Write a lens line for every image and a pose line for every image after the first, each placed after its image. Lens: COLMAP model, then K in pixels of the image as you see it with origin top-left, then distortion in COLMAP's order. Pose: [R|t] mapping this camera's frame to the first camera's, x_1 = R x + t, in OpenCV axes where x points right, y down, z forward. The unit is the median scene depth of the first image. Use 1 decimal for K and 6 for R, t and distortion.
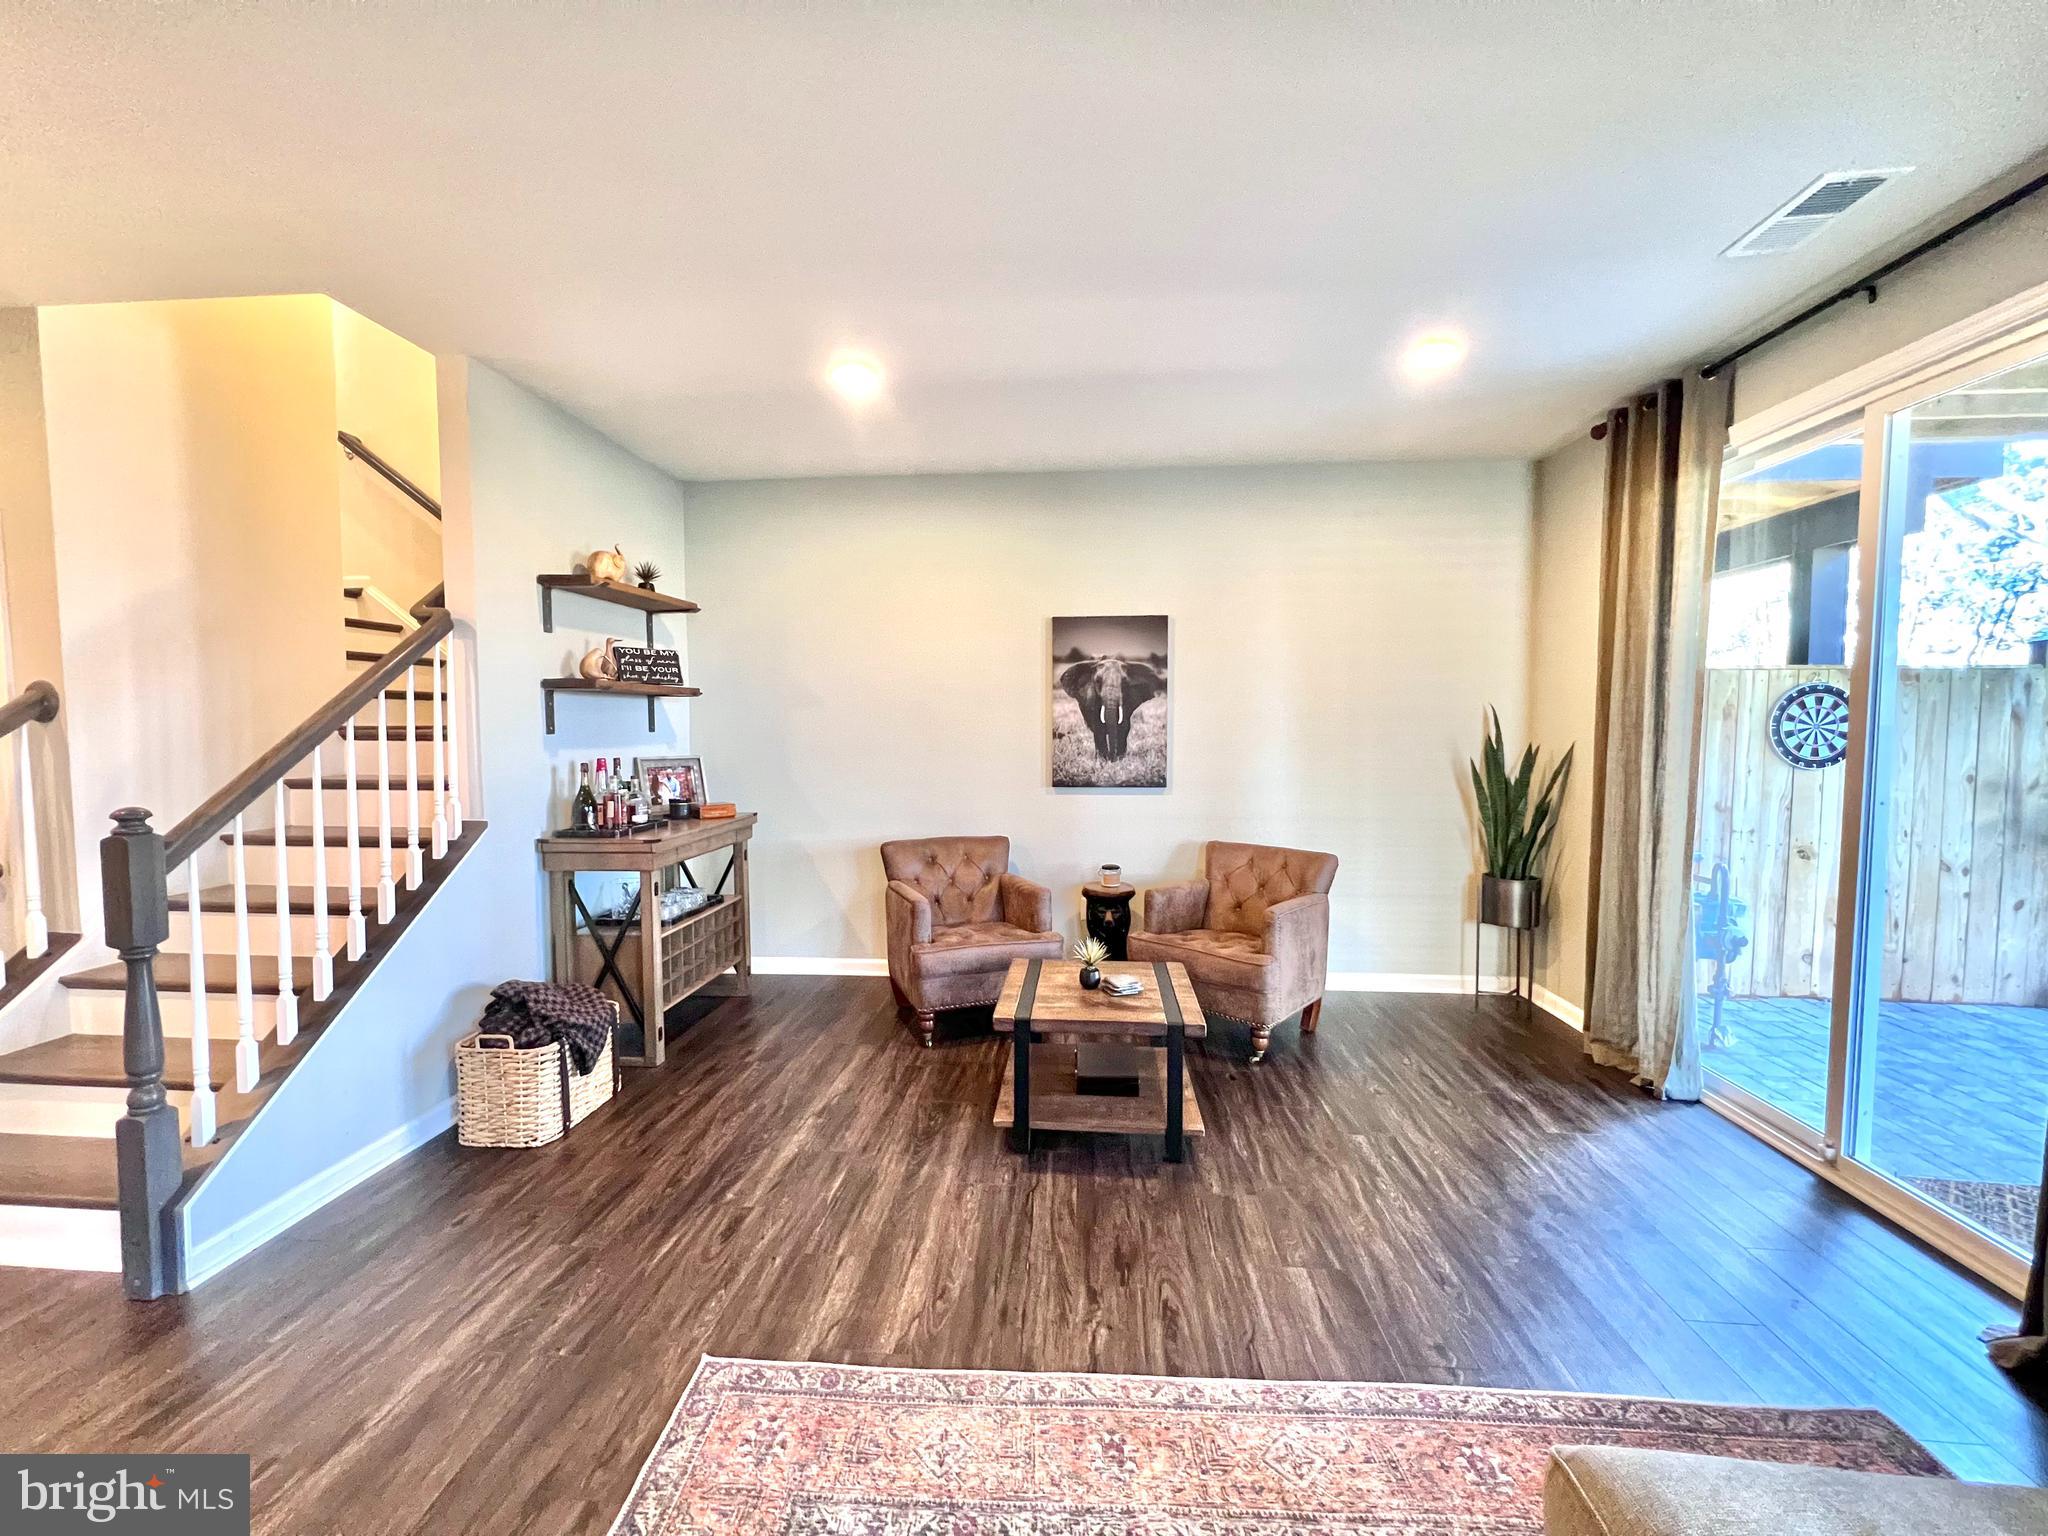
lens RADIAL K [[818.5, 0, 1022.5], [0, 818.5, 771.6], [0, 0, 1]] dist [-0.000612, -0.000544]
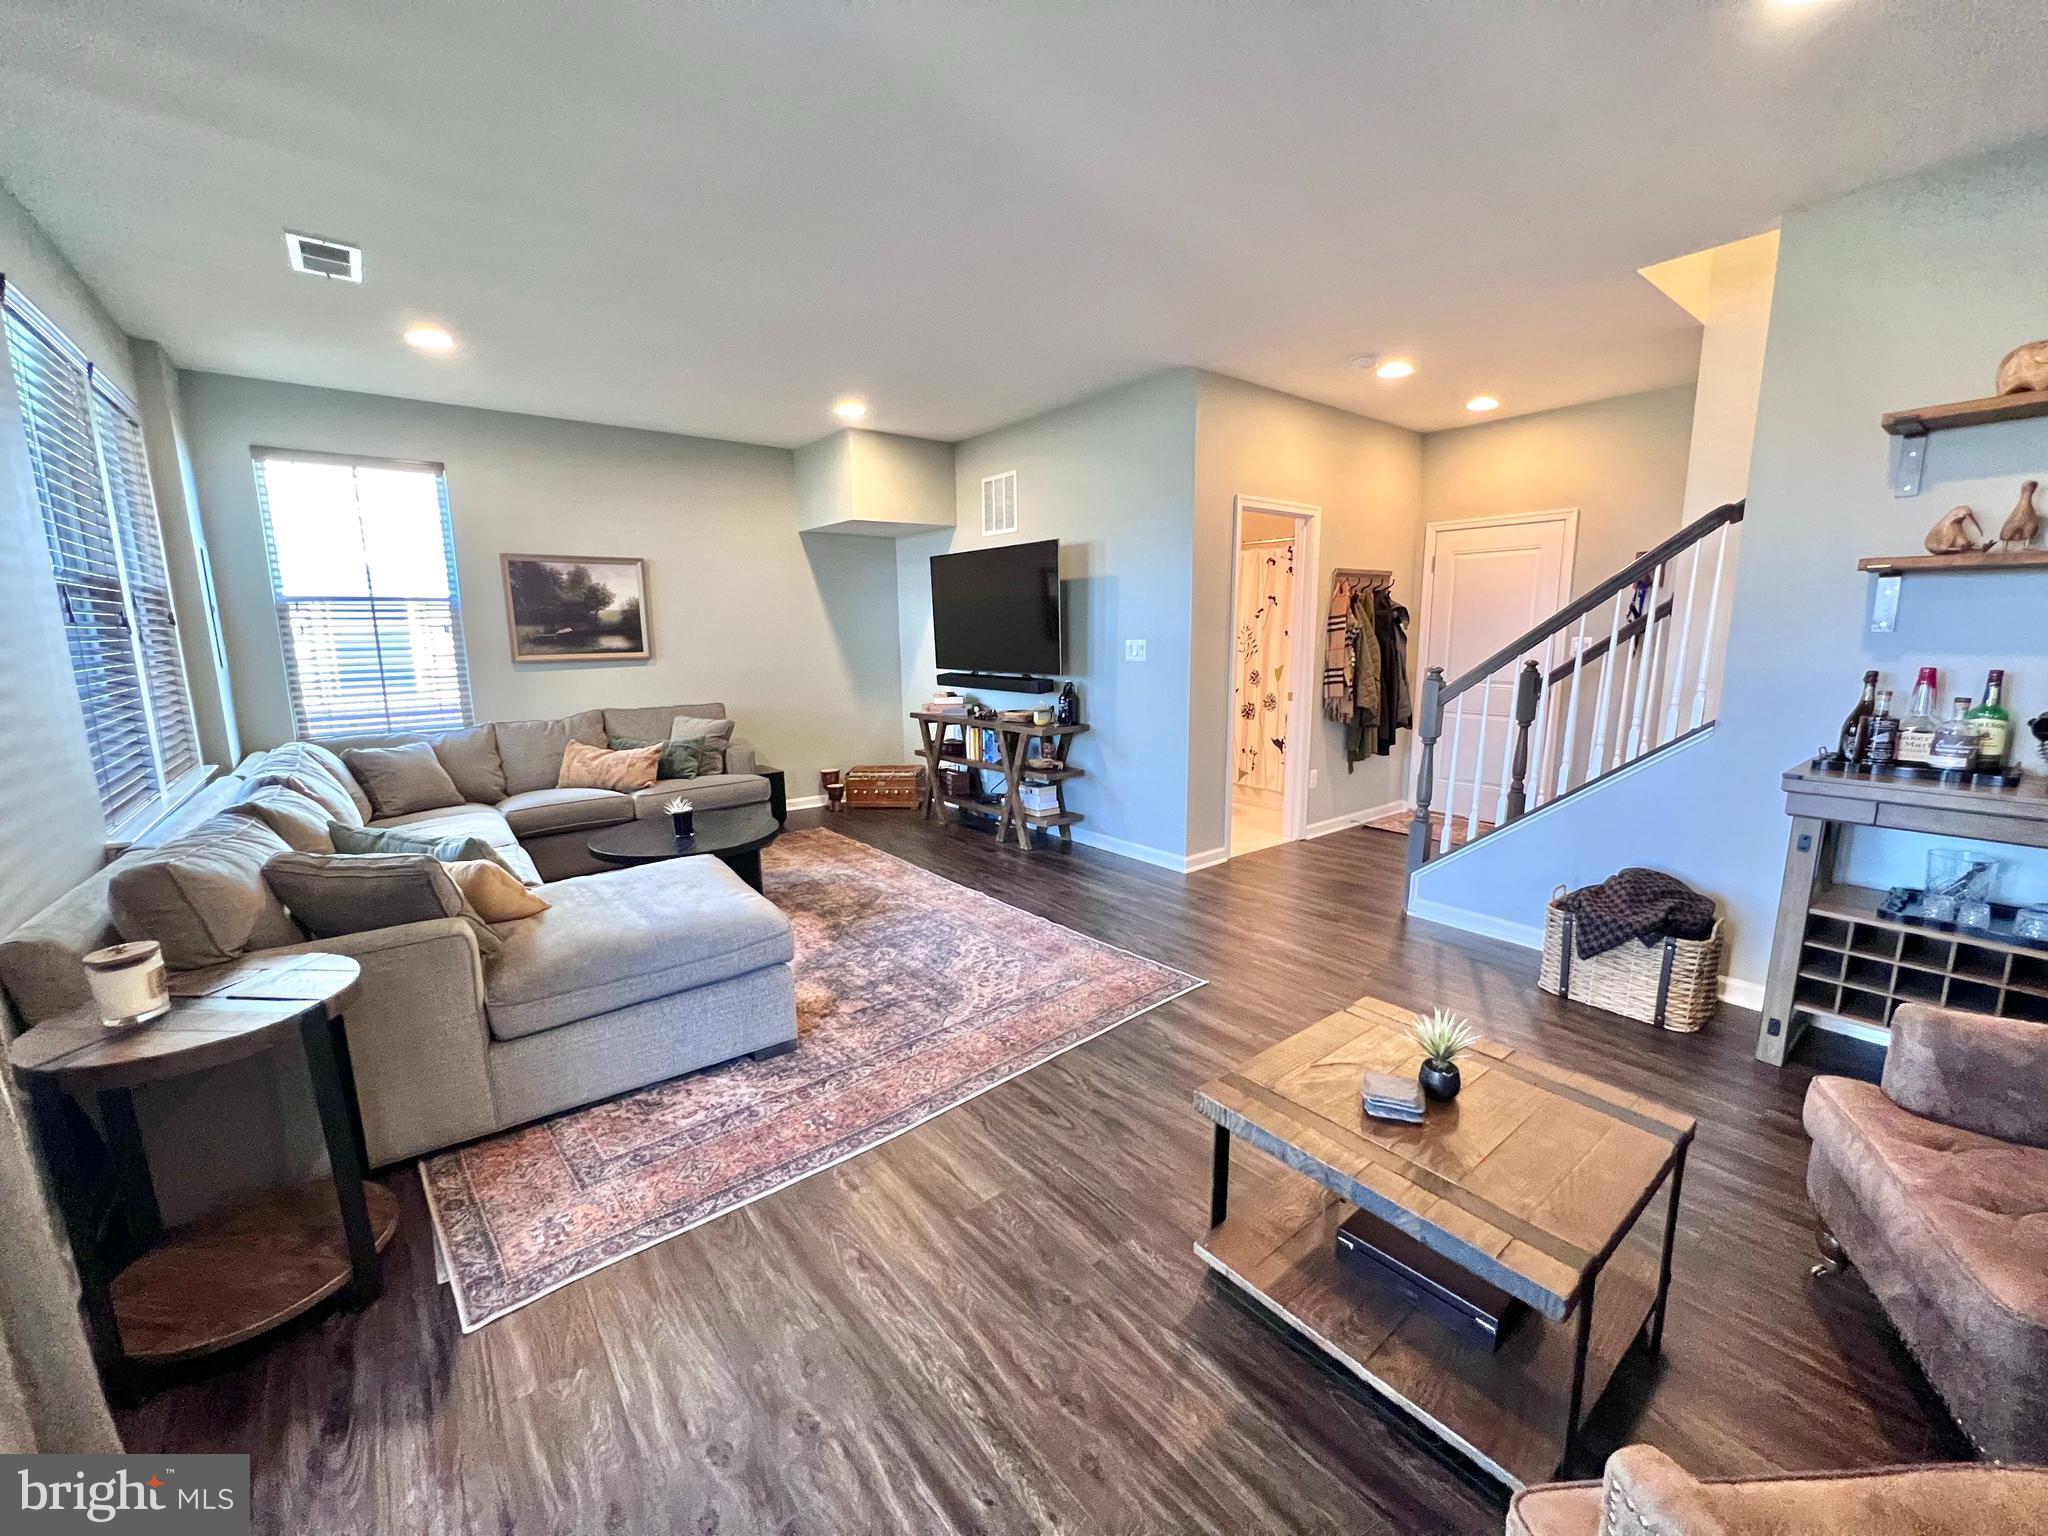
lens RADIAL K [[818.5, 0, 1024.9], [0, 818.5, 771.0], [0, 0, 1]] dist [-0.000612, -0.000544]
pose [[-0.726920, 0.127406, -0.674800, 1.115050], [-0.031568, 0.975401, 0.218167, -0.125529], [0.685996, 0.179892, -0.705017, 2.010609]]
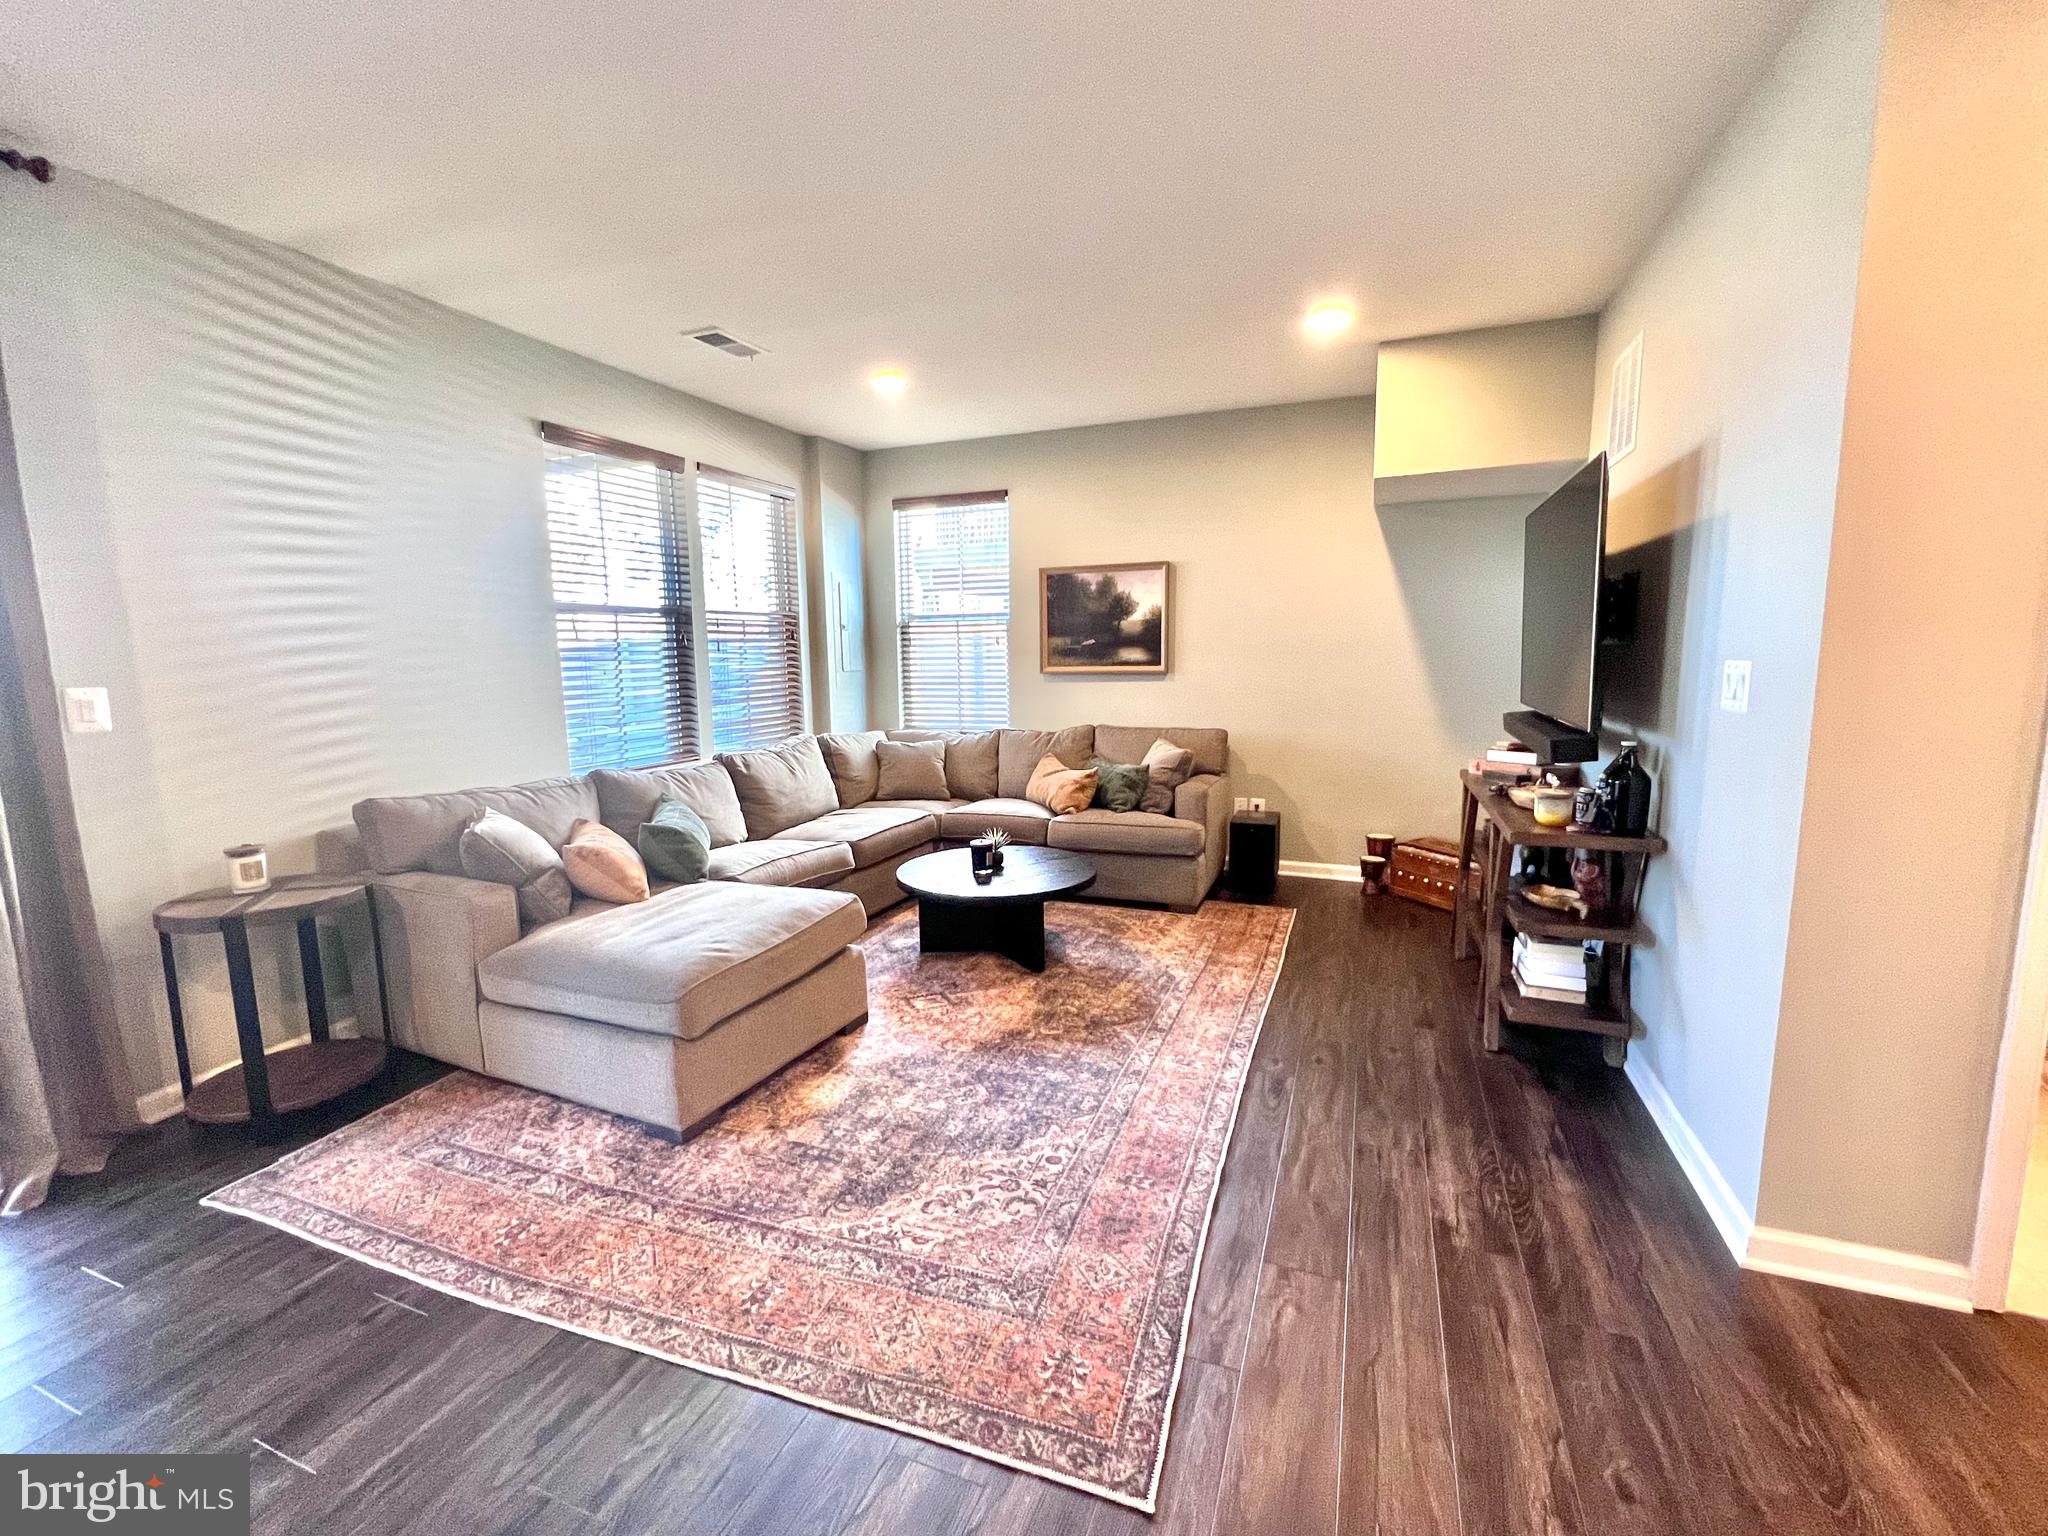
lens RADIAL K [[872.9, 0, 1017.3], [0, 872.9, 762.9], [0, 0, 1]] dist [-0.001940, 0.000140]
pose [[-0.953670, -0.024959, 0.299818, -0.515335], [0.032859, 0.981950, 0.186264, -0.083896], [-0.299055, 0.187486, -0.935636, 1.714615]]
